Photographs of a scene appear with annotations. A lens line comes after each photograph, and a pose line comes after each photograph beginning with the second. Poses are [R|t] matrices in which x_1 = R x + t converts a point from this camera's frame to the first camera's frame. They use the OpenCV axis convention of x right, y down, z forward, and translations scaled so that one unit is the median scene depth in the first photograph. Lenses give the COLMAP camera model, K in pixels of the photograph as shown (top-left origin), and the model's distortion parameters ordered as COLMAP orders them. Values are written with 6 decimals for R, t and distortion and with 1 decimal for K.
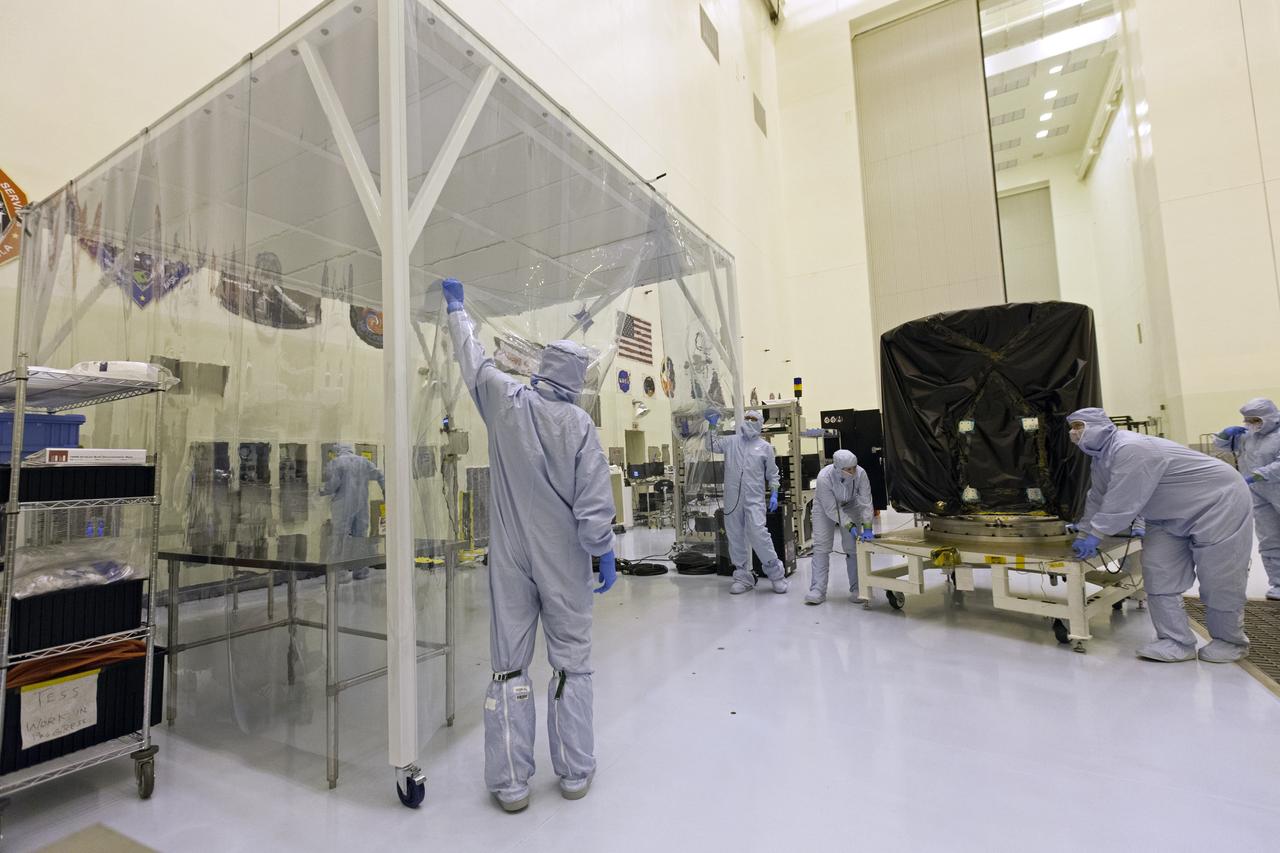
lens RADIAL K [[537.8, 0, 640.1], [0, 537.8, 411.6], [0, 0, 1]] dist [-0.003102, -0.000056]
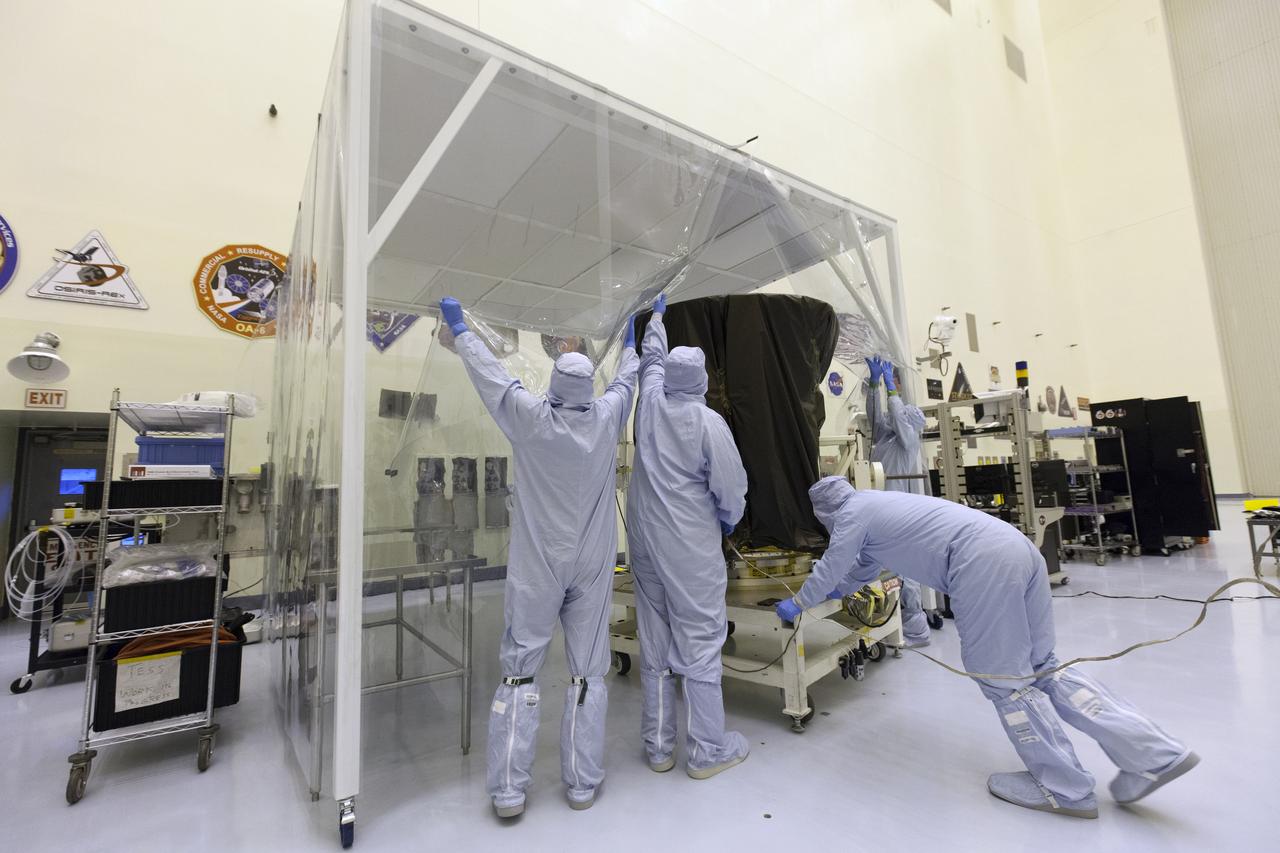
lens RADIAL K [[537.8, 0, 640.1], [0, 537.8, 411.6], [0, 0, 1]] dist [-0.003102, -0.000056]
pose [[0.914002, -0.052020, -0.402360, 0.201686], [0.044166, 0.998610, -0.028781, 0.014447], [0.403298, 0.008536, 0.915029, 0.153033]]
